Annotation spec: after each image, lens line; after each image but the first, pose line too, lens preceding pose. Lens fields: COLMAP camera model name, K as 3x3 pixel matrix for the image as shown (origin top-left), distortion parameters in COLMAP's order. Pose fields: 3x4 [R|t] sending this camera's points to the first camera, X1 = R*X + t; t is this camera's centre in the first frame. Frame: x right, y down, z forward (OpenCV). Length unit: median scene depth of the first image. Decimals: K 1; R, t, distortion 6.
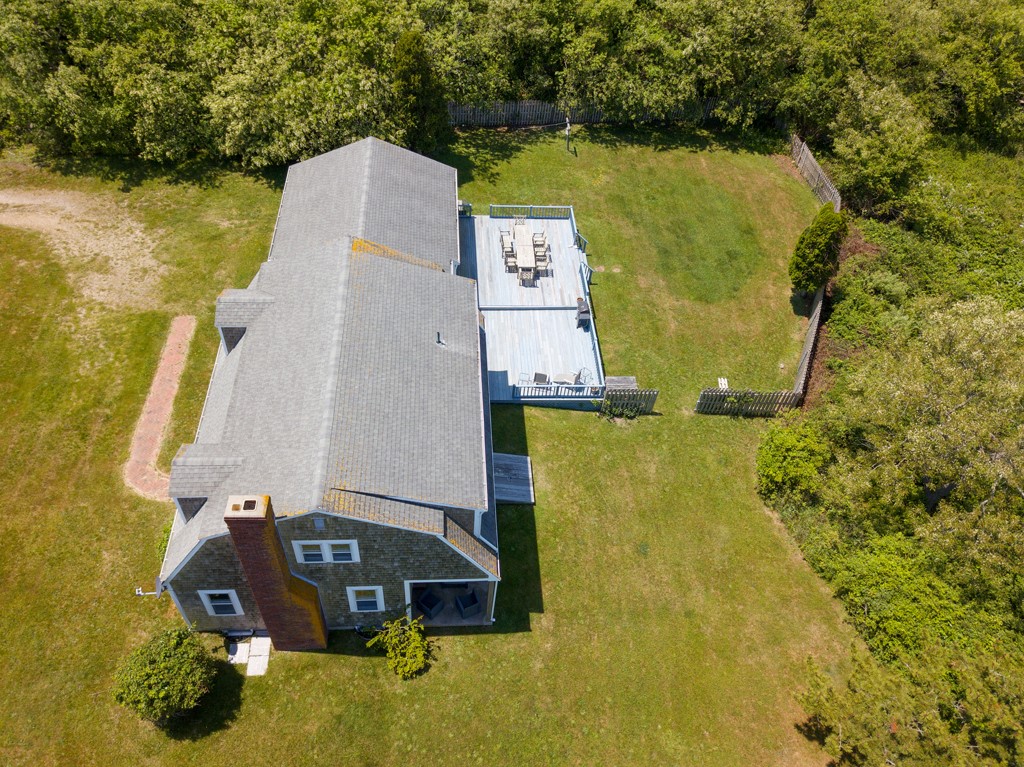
lens RADIAL K [[779.7, 0, 506.9], [0, 779.7, 381.9], [0, 0, 1]] dist [0.004373, 0.000188]
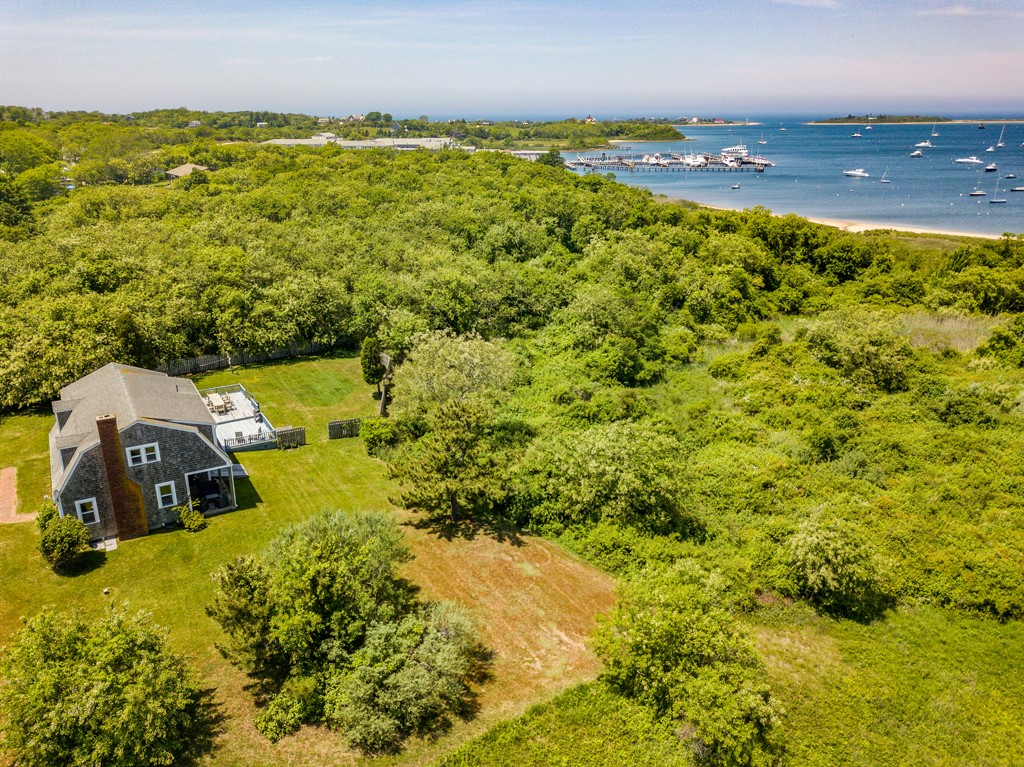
lens RADIAL K [[779.7, 0, 506.9], [0, 779.7, 381.9], [0, 0, 1]] dist [0.004373, 0.000188]
pose [[0.891139, -0.207084, 0.403716, -0.091708], [0.372986, 0.840999, -0.391921, 0.701104], [-0.258364, 0.499837, 0.826687, -0.627198]]
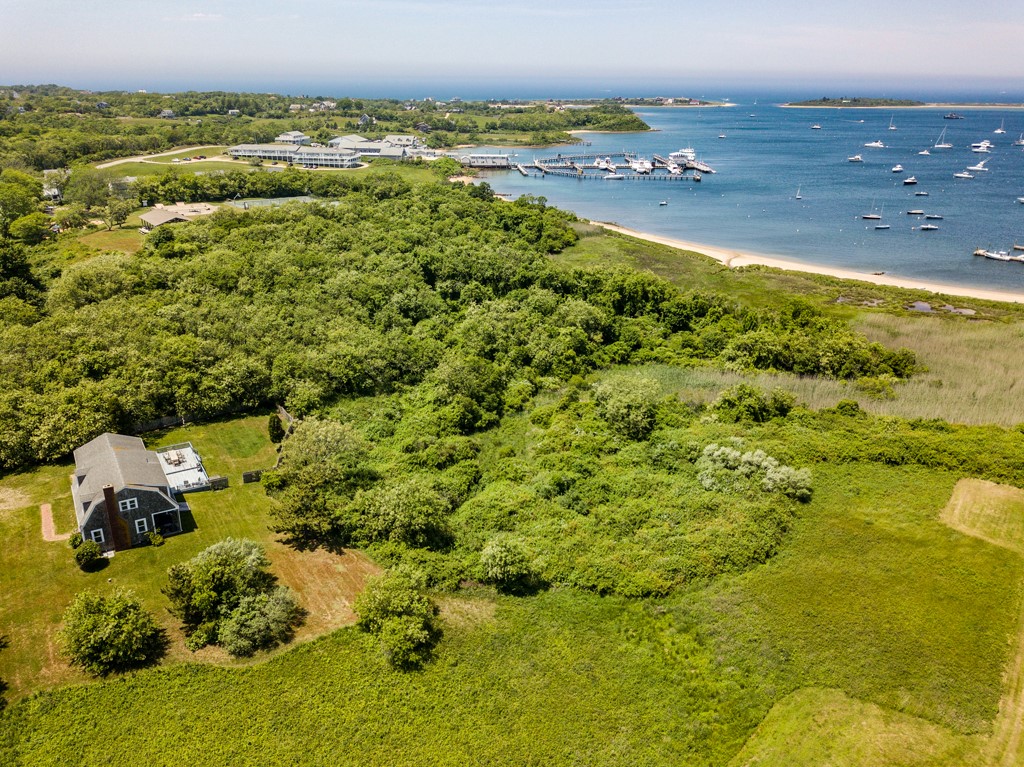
lens RADIAL K [[779.7, 0, 506.9], [0, 779.7, 381.9], [0, 0, 1]] dist [0.004373, 0.000188]
pose [[0.881591, -0.212647, 0.421401, -0.043207], [0.375857, 0.856315, -0.354198, 0.988429], [-0.285533, 0.470644, 0.834844, -1.705321]]
